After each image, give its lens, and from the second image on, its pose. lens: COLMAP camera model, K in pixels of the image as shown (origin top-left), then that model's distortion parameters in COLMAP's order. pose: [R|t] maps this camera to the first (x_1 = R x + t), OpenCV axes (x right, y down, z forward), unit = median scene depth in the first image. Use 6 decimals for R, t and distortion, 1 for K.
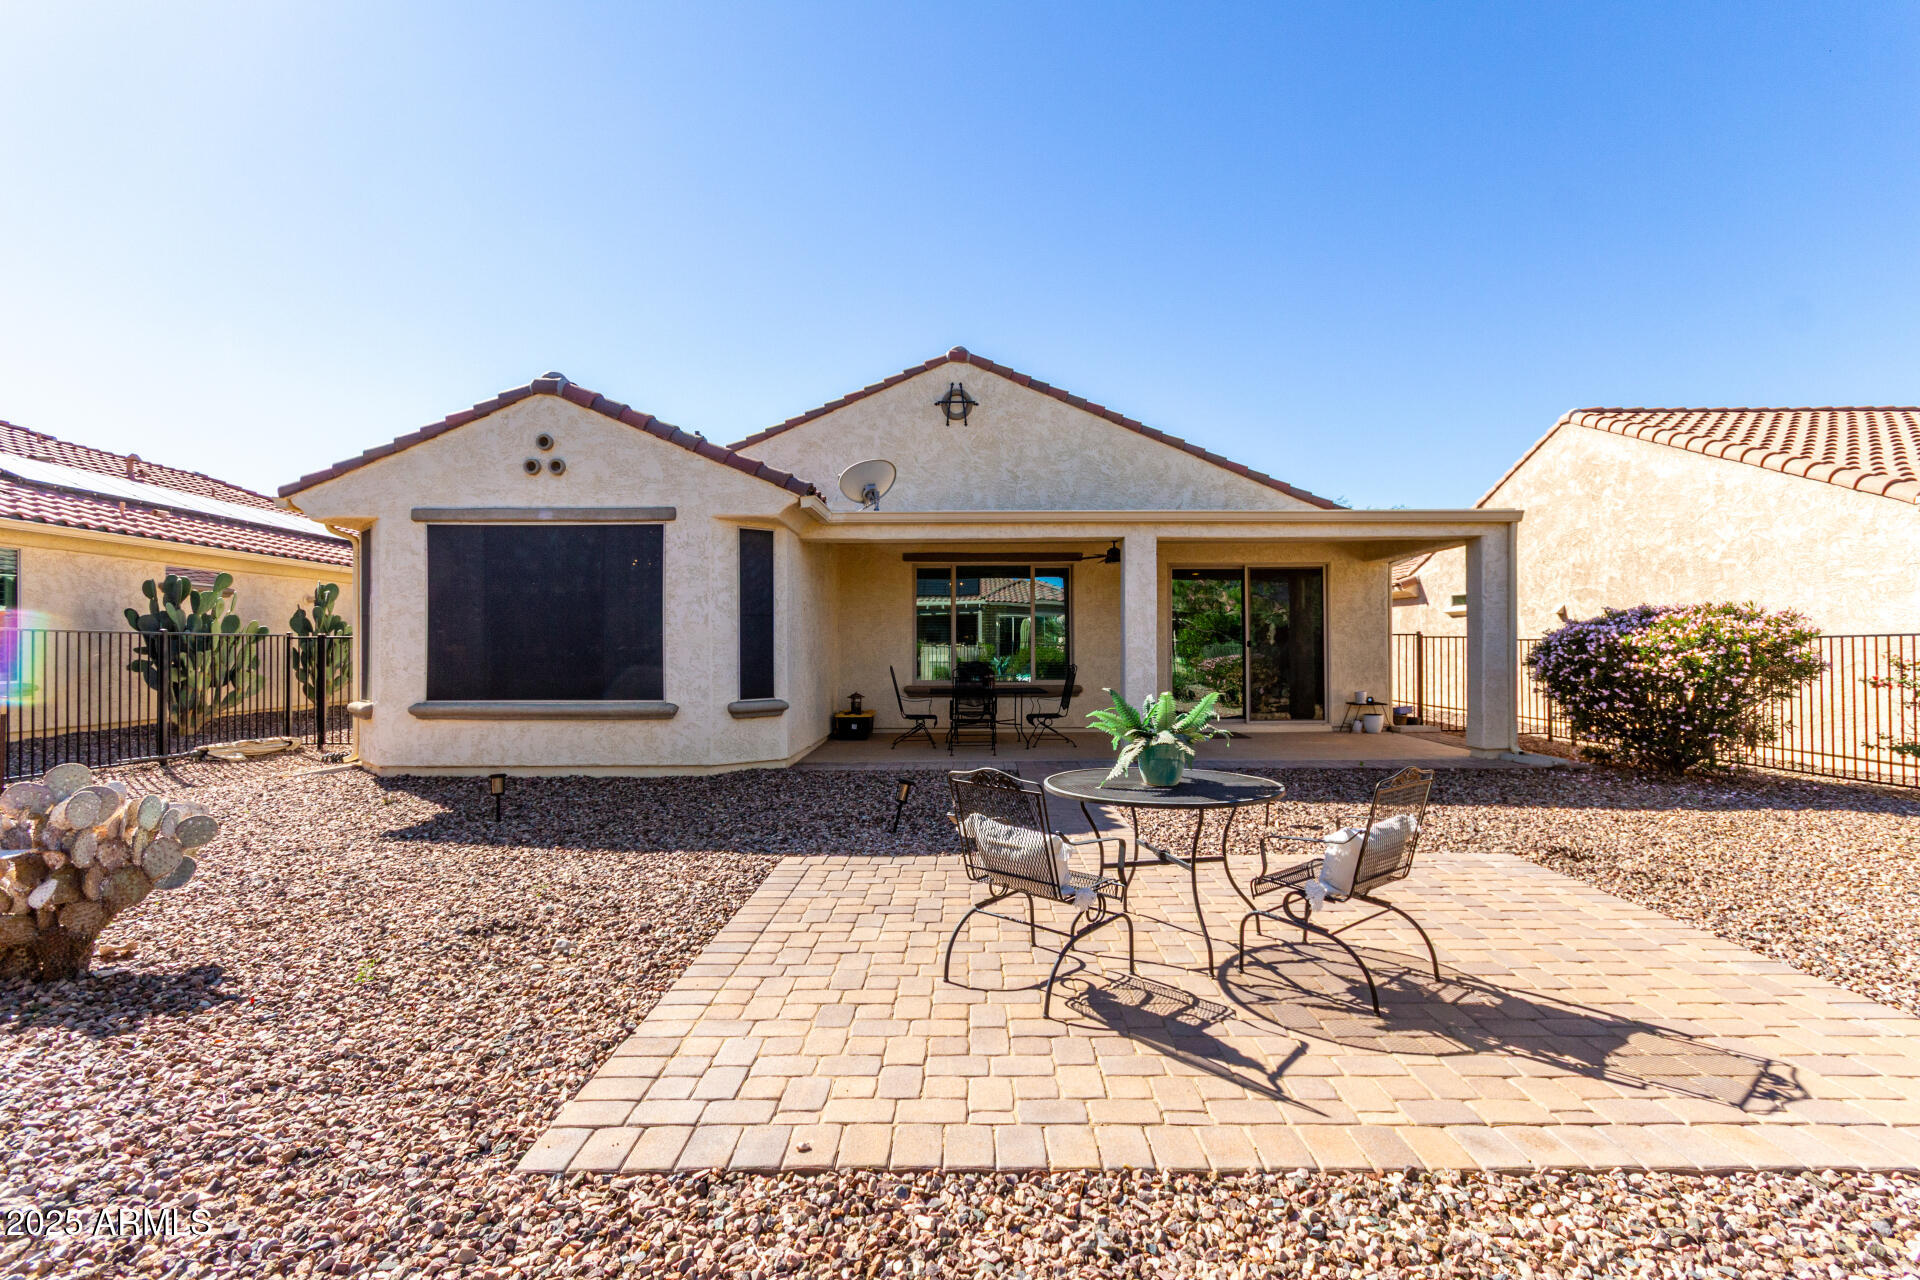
lens RADIAL K [[893.2, 0, 960.0], [0, 893.2, 640.0], [0, 0, 1]] dist [-0.002754, -0.000022]
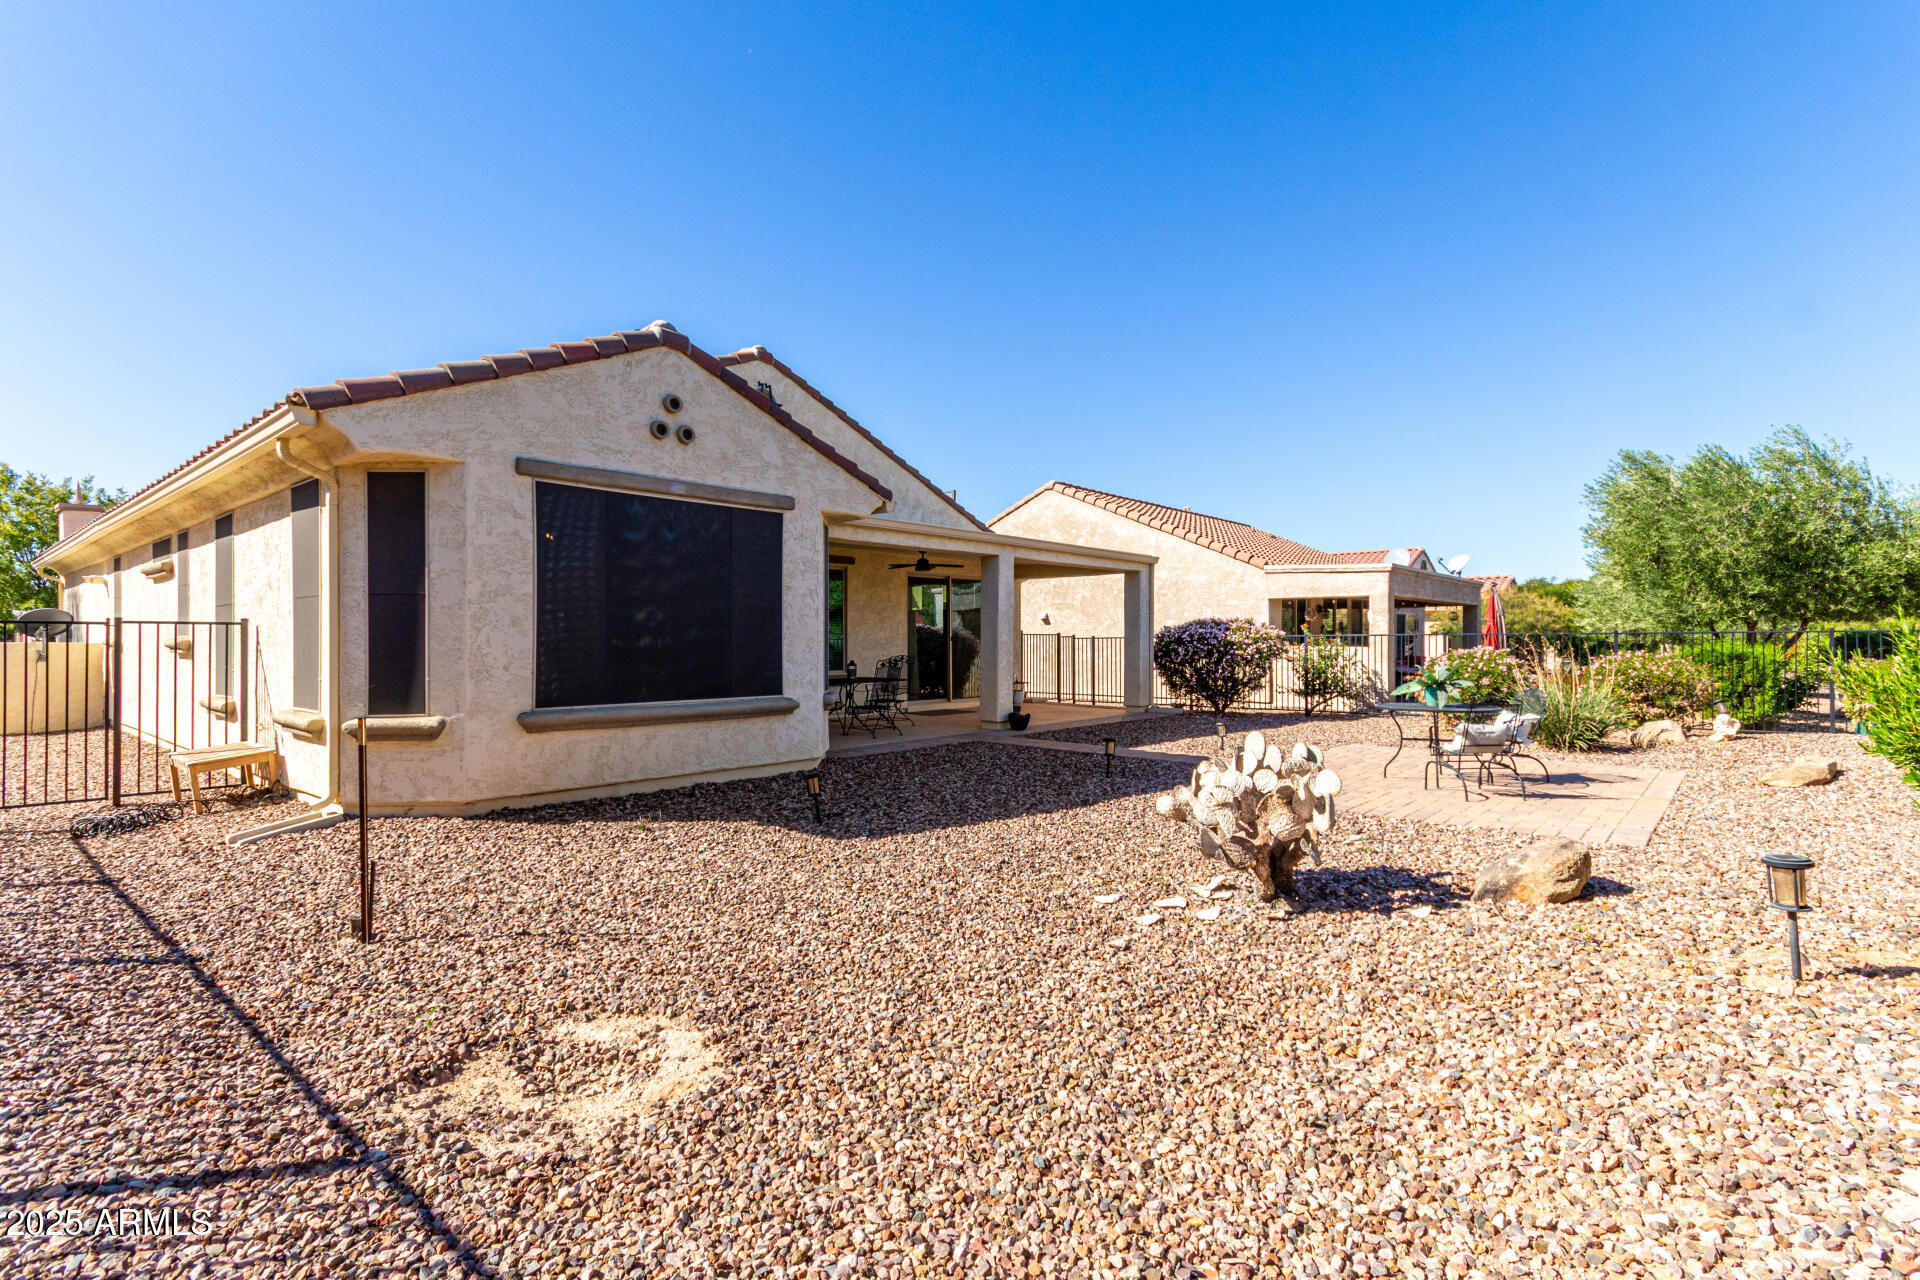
lens RADIAL K [[893.2, 0, 960.0], [0, 893.2, 640.0], [0, 0, 1]] dist [-0.002754, -0.000022]
pose [[0.671501, 0.002933, 0.740997, -0.920270], [-0.008315, 0.999959, 0.003576, 0.002697], [-0.740957, -0.008563, 0.671498, 0.206890]]
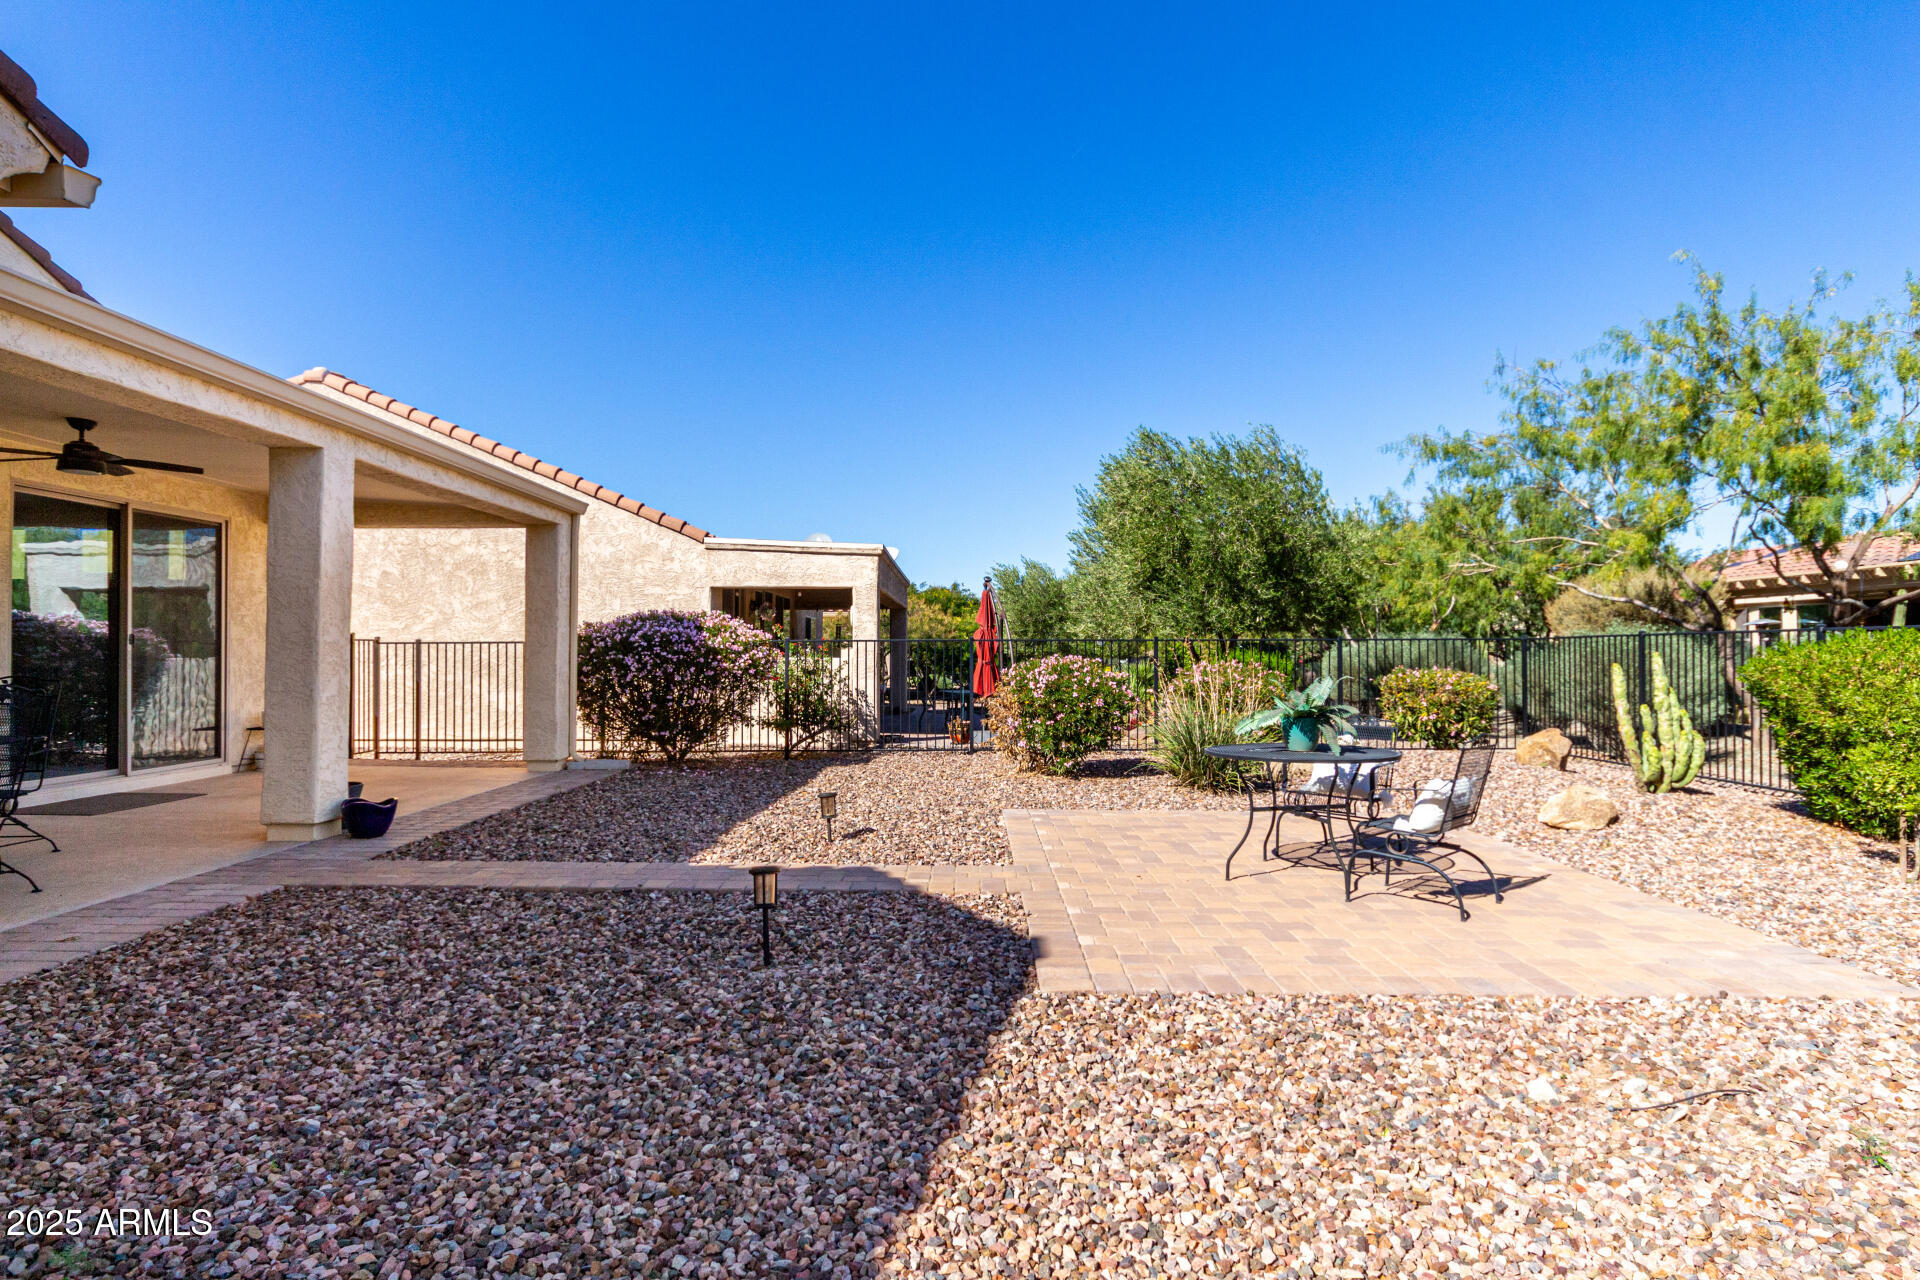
lens RADIAL K [[1065.1, 0, 960.0], [0, 1065.1, 640.0], [0, 0, 1]] dist [0.002489, -0.000193]
pose [[0.023186, 0.016424, 0.999596, -0.552024], [-0.011976, 0.999798, -0.016149, 0.015742], [-0.999659, -0.011597, 0.023378, 0.661977]]
